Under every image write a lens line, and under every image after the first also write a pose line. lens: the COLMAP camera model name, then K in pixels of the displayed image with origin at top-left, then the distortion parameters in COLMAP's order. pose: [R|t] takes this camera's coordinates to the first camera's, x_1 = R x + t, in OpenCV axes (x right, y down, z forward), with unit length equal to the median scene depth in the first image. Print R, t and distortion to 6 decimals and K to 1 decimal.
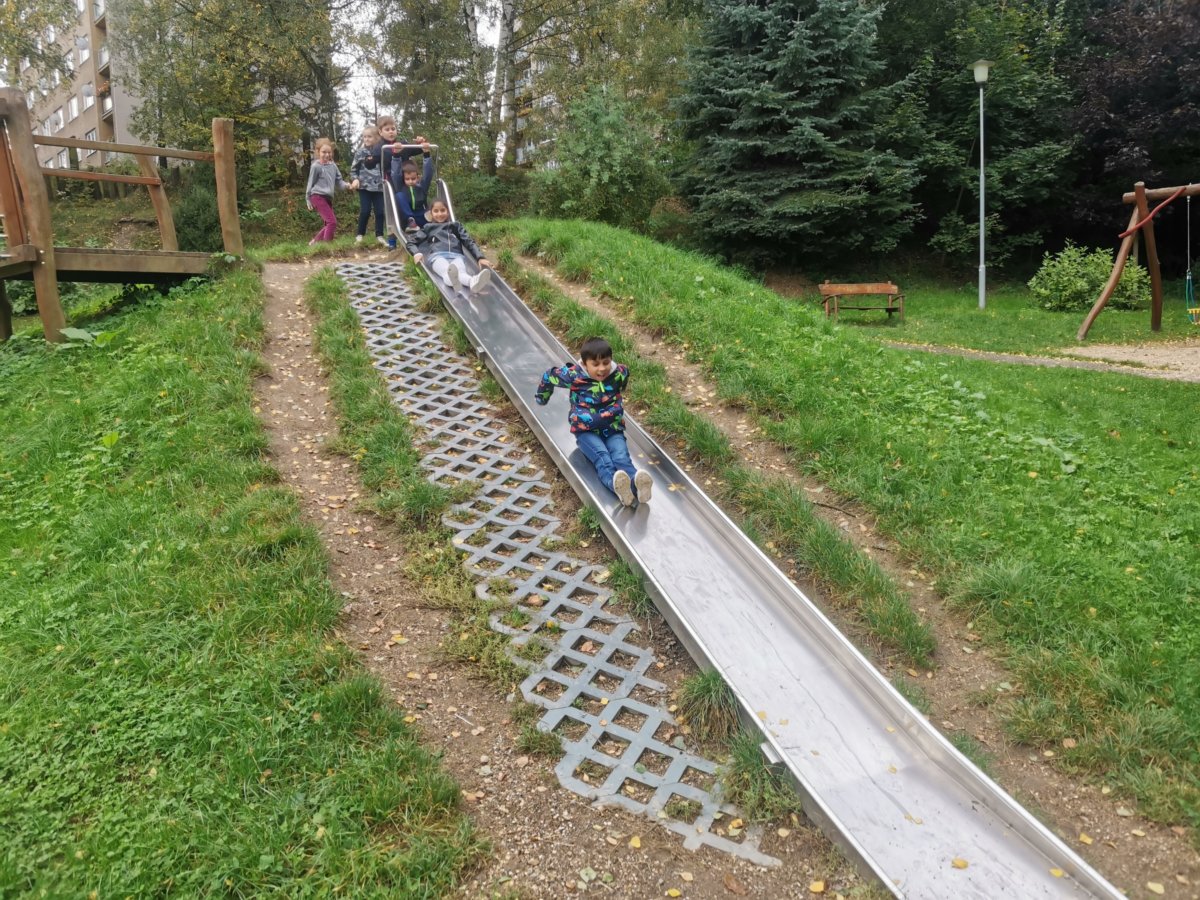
lens RADIAL K [[904.2, 0, 608.5], [0, 904.2, 455.2], [0, 0, 1]] dist [0.004616, -0.062806]
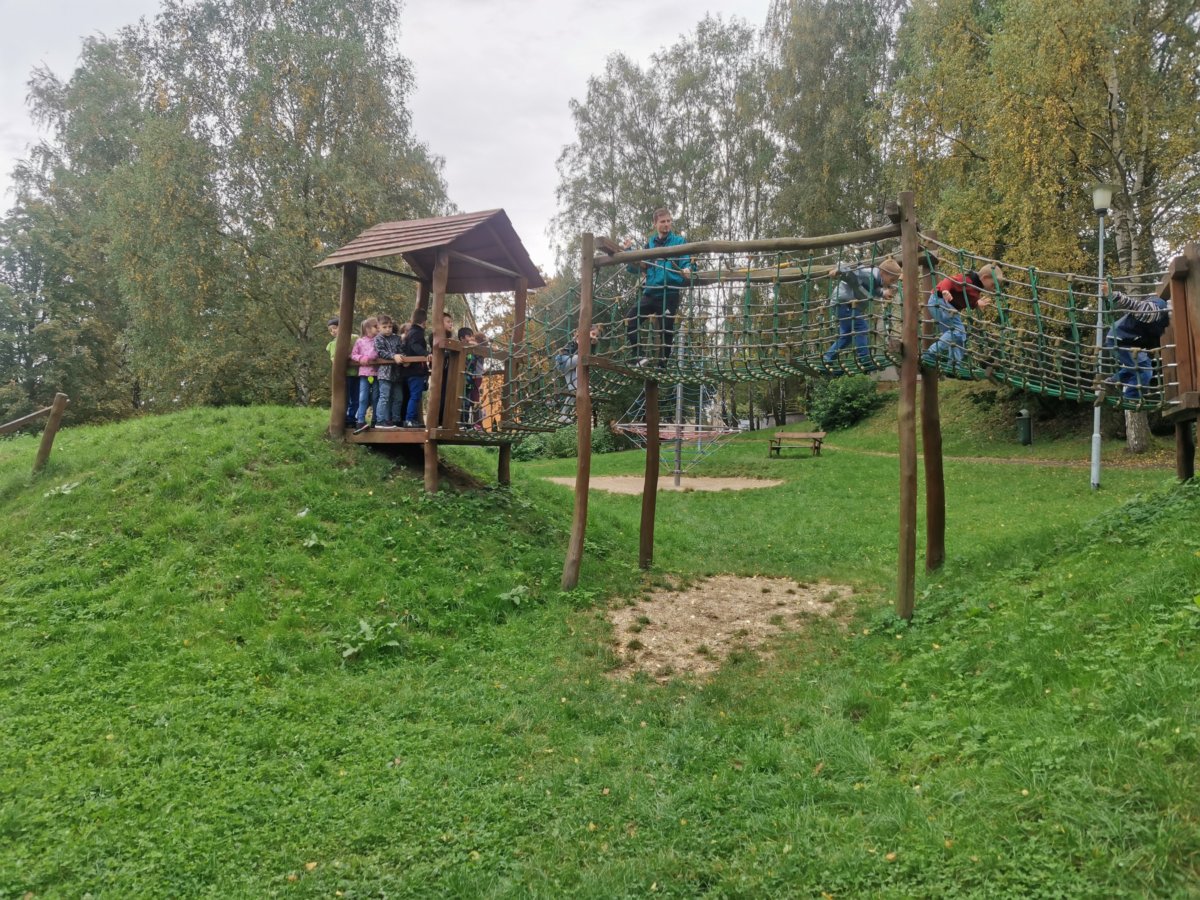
lens RADIAL K [[904.2, 0, 592.0], [0, 904.2, 453.3], [0, 0, 1]] dist [0.004616, -0.062806]
pose [[0.282393, 0.027768, -0.958897, 0.139414], [-0.153810, 0.987960, -0.016687, -0.047958], [0.946888, 0.152200, 0.283264, 0.084887]]
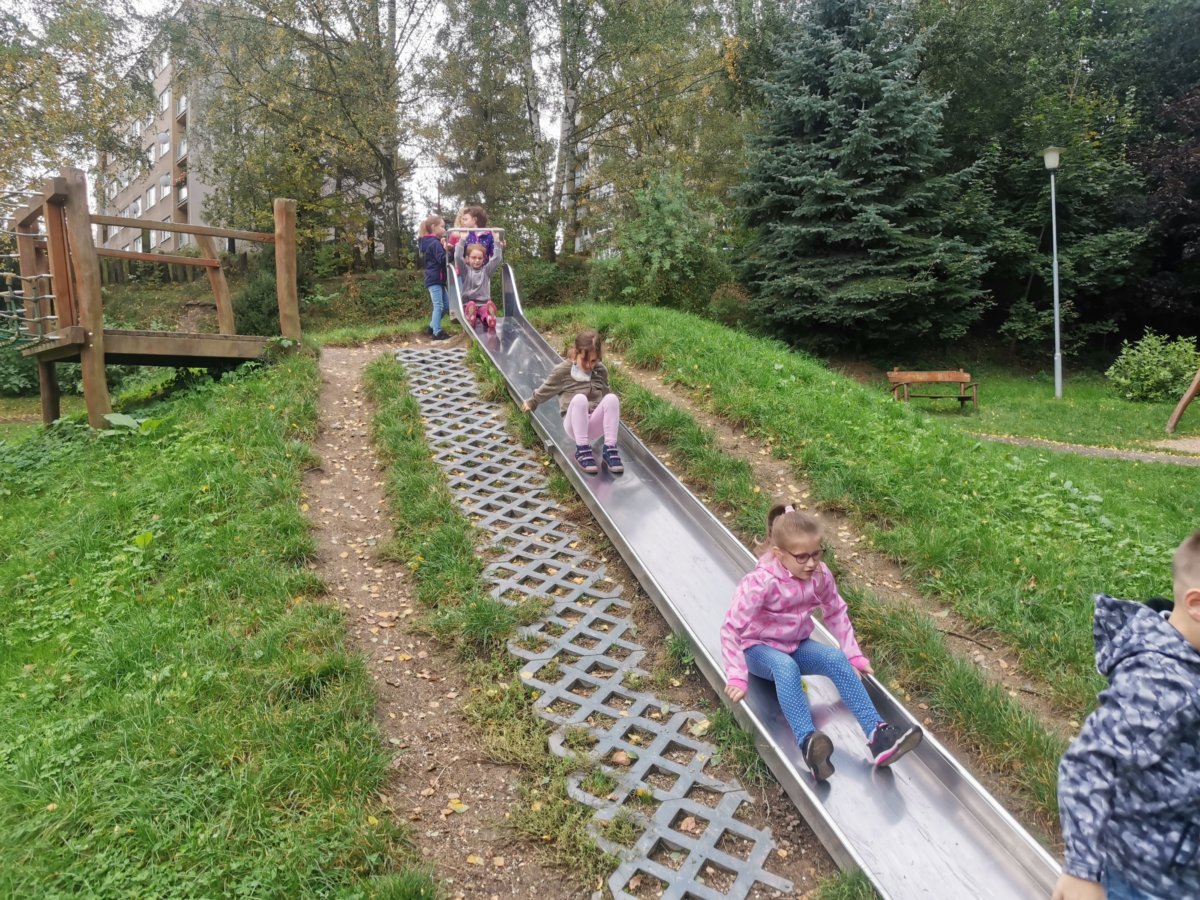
lens RADIAL K [[904.2, 0, 604.7], [0, 904.2, 458.5], [0, 0, 1]] dist [0.004616, -0.062806]
pose [[0.998152, 0.013119, -0.059335, -0.032242], [-0.018273, 0.996025, -0.087183, -0.023694], [0.057955, 0.088106, 0.994424, 0.100479]]
